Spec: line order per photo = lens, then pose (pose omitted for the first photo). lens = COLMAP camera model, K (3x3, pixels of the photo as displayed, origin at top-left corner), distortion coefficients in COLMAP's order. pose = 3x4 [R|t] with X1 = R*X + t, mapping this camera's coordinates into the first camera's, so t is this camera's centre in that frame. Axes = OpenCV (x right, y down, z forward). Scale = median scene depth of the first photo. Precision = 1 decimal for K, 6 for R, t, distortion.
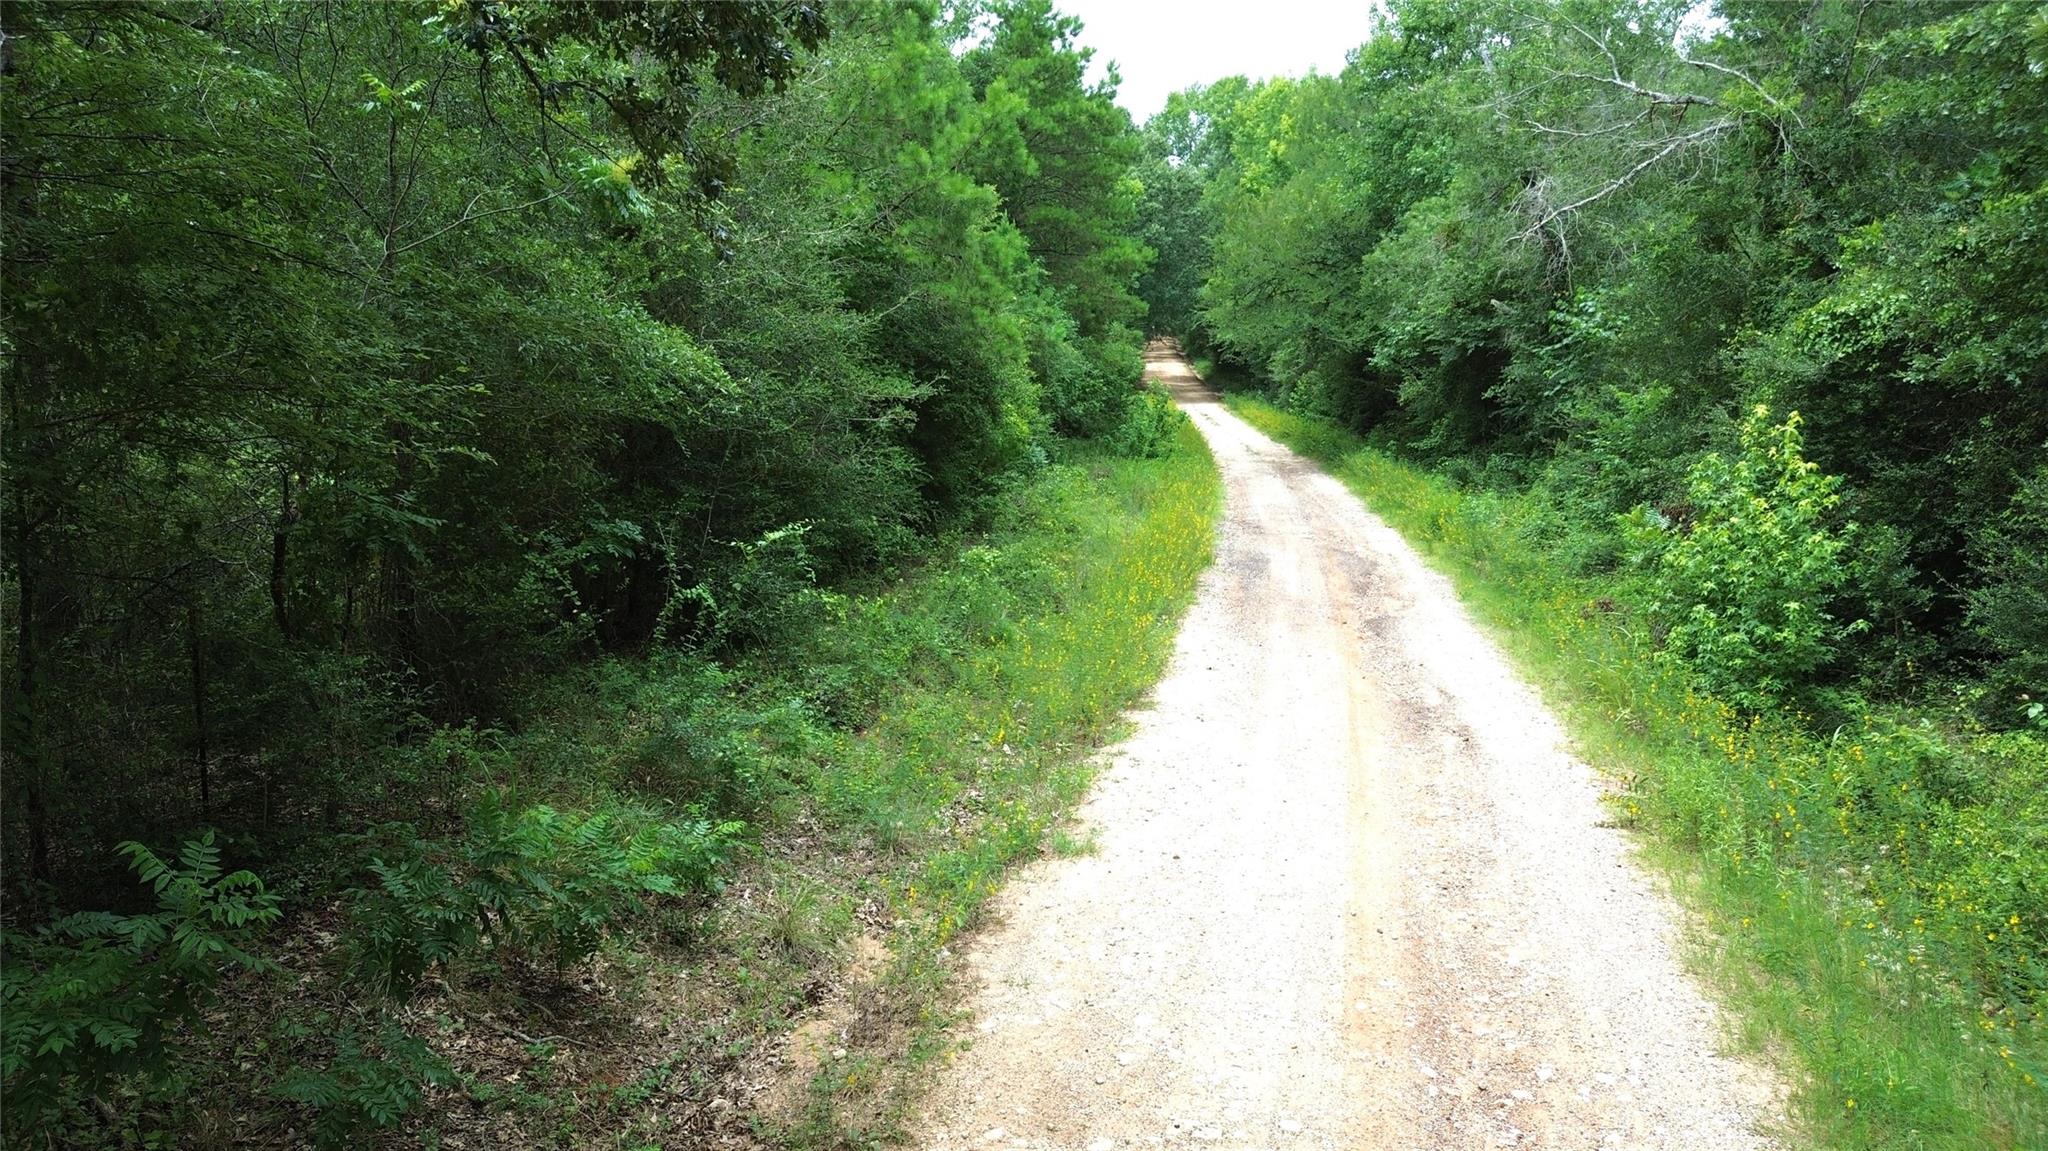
lens RADIAL K [[1455.1, 0, 1026.6], [0, 1455.1, 584.4], [0, 0, 1]] dist [0.085883, -0.114680]
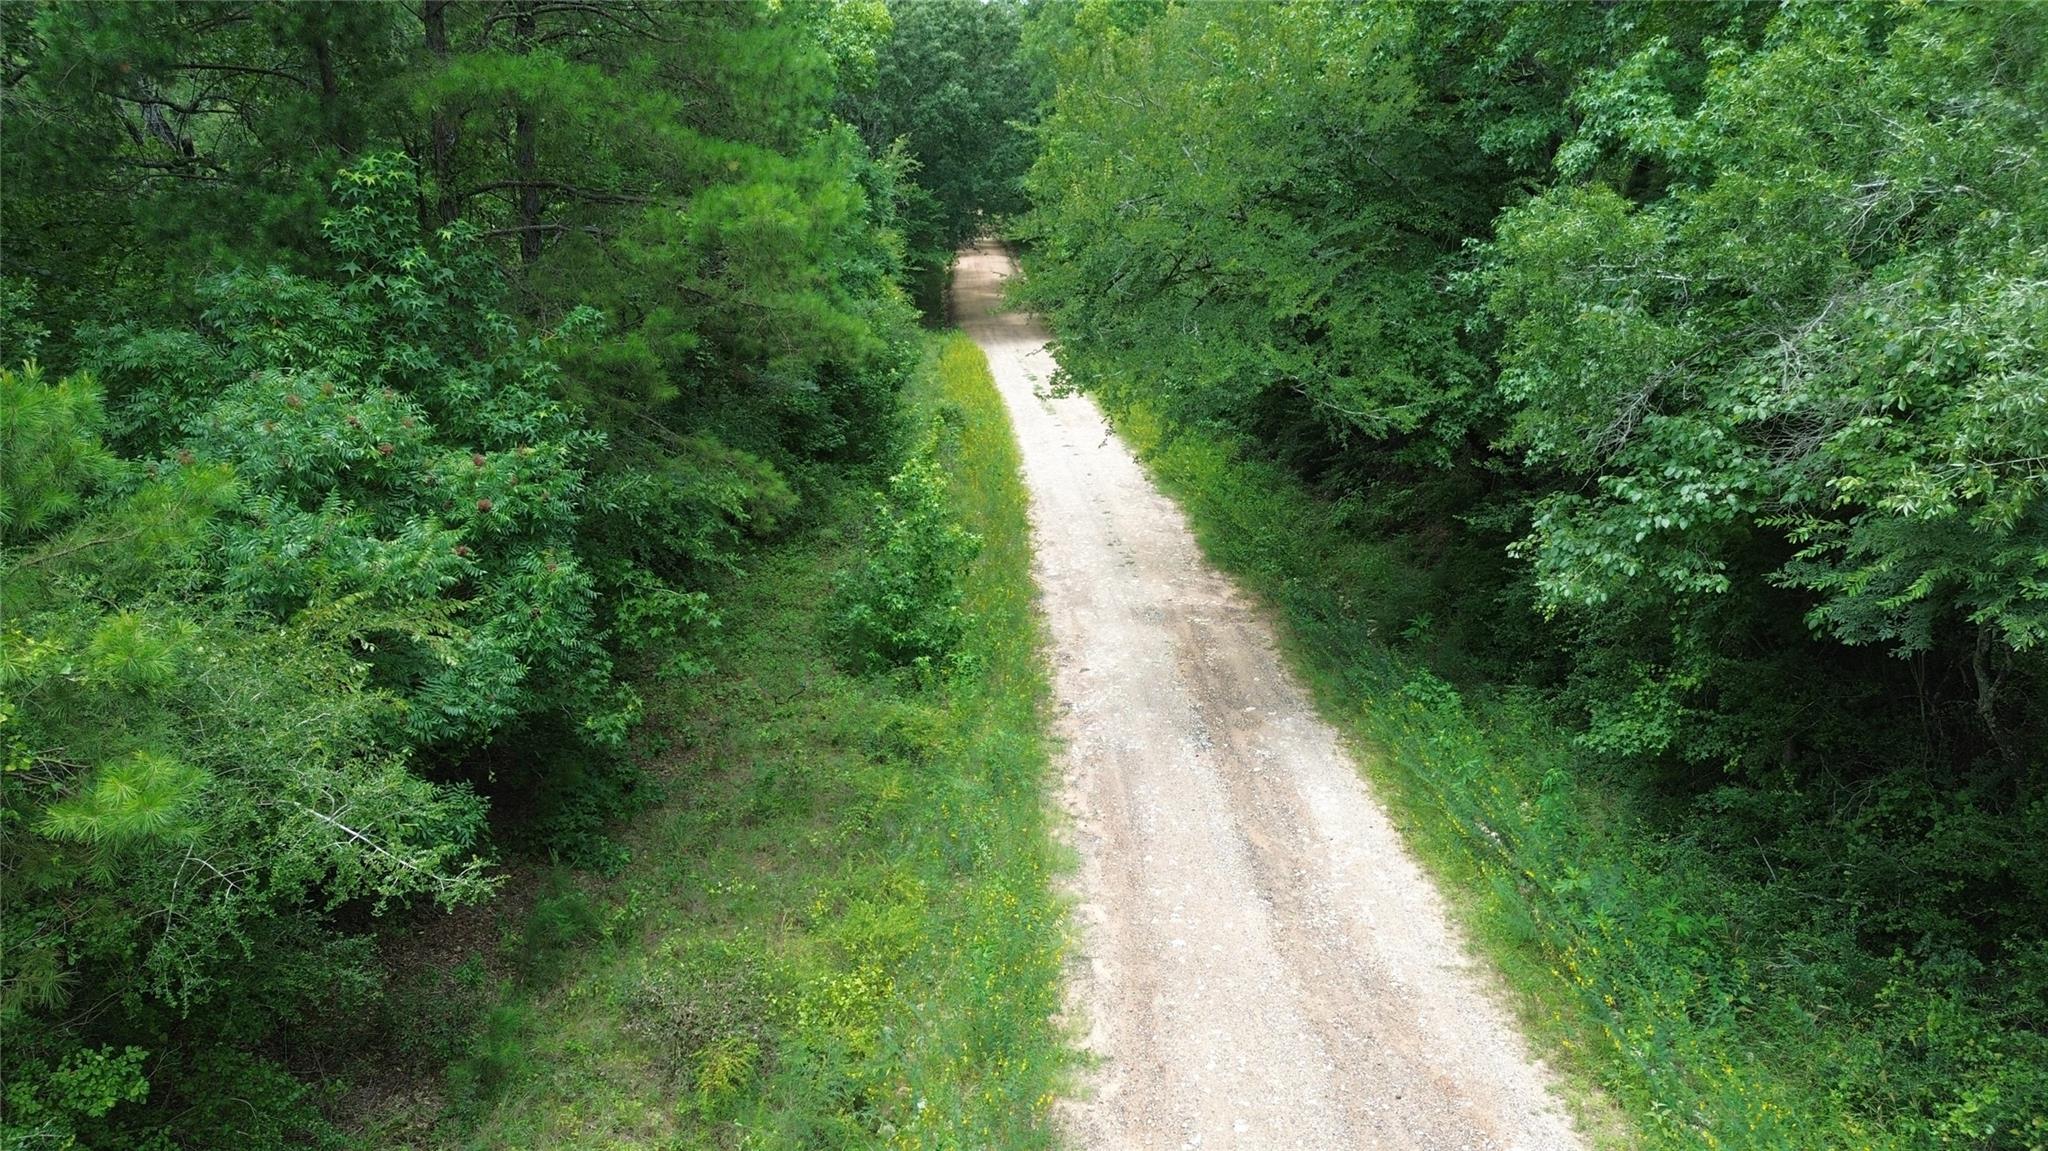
lens RADIAL K [[1448.2, 0, 1022.2], [0, 1448.2, 576.1], [0, 0, 1]] dist [0.059142, -0.061186]
pose [[0.993813, -0.033358, 0.105938, 0.124912], [0.023749, 0.995594, 0.090707, -0.242125], [-0.108497, -0.087630, 0.990227, 0.932795]]
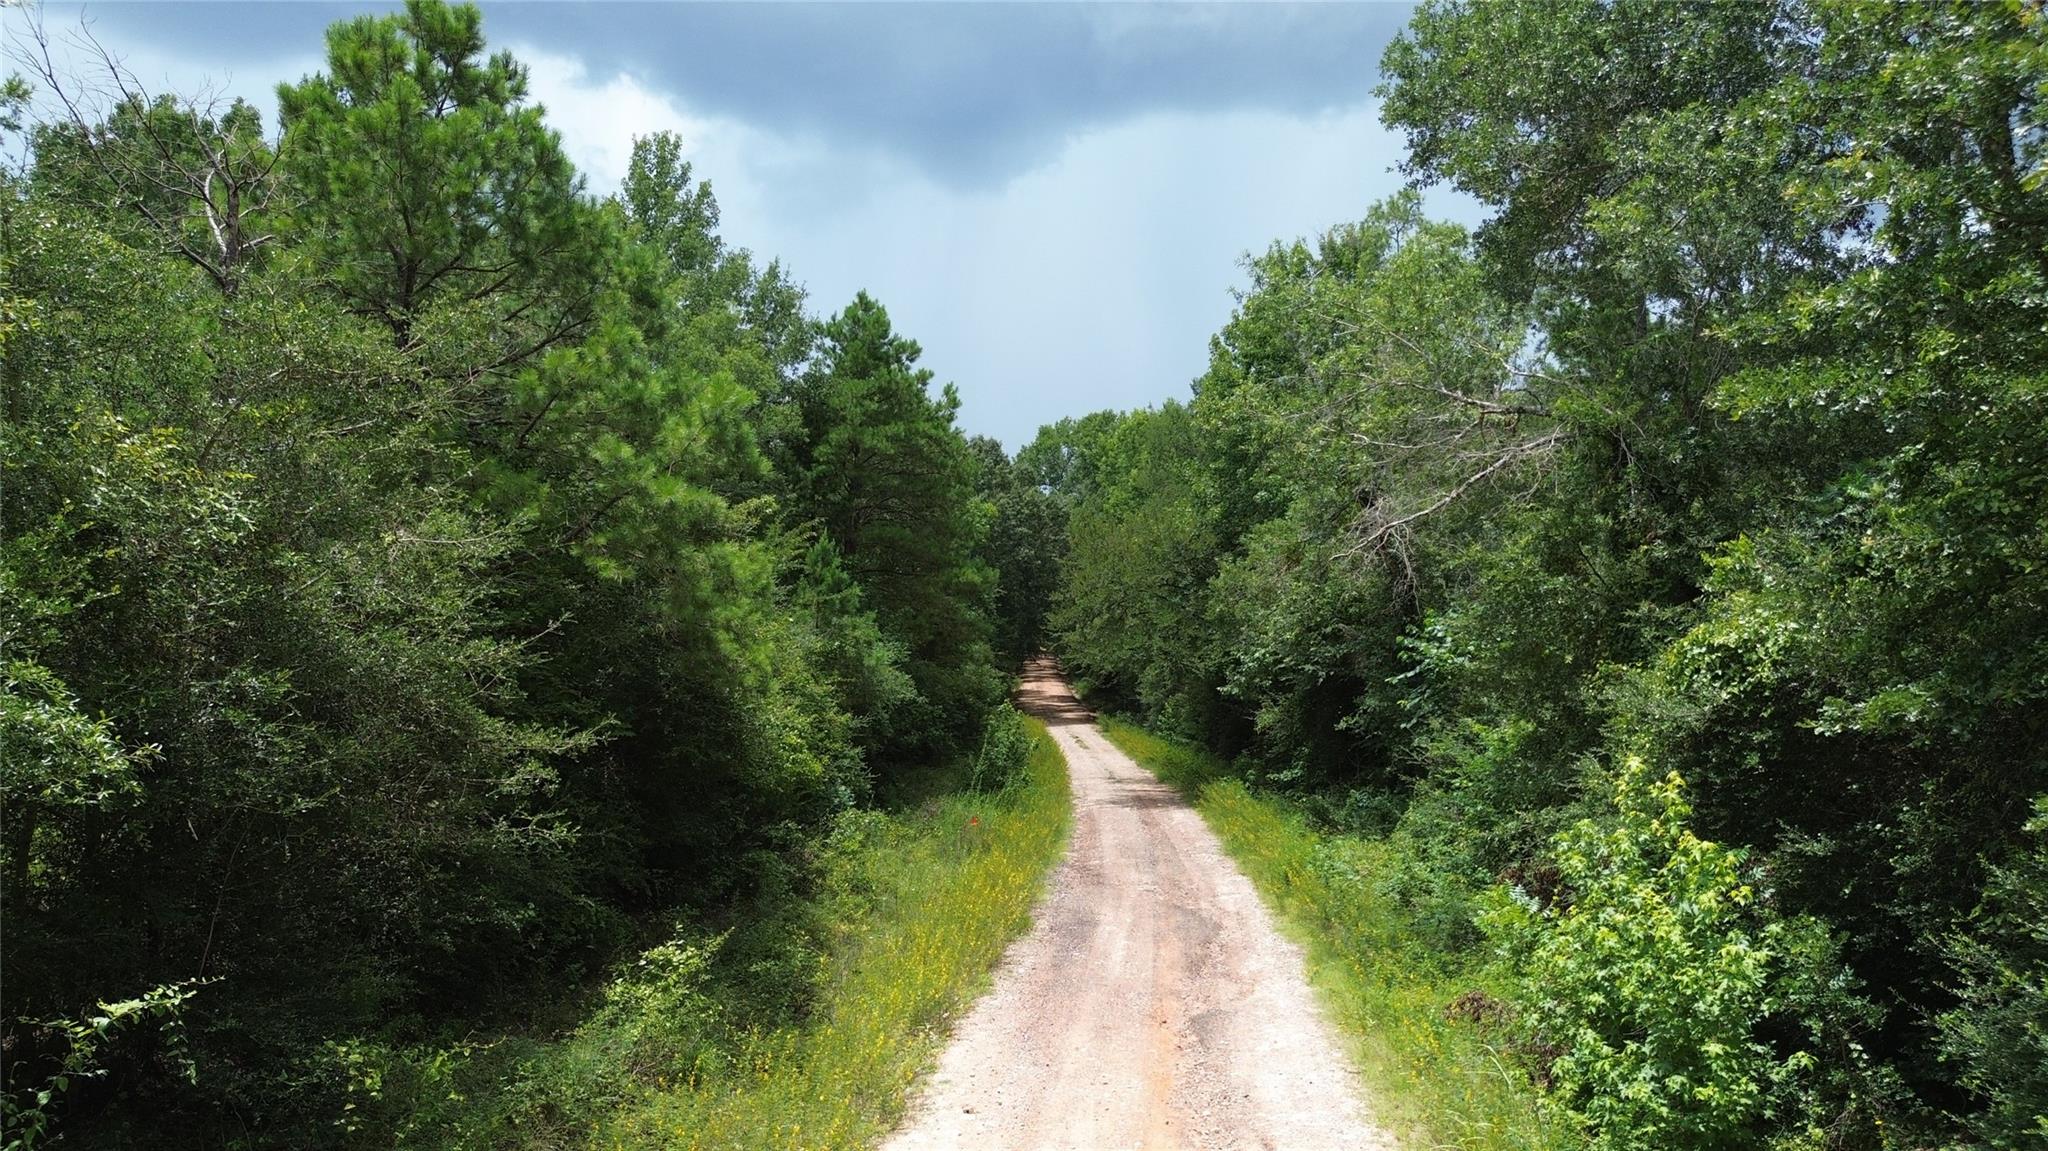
lens RADIAL K [[1448.2, 0, 1022.2], [0, 1448.2, 576.1], [0, 0, 1]] dist [0.059142, -0.061186]
pose [[0.997592, 0.001166, 0.069350, 0.055482], [0.014233, 0.975138, -0.221140, -0.023660], [-0.067884, 0.221594, 0.972773, 0.115936]]
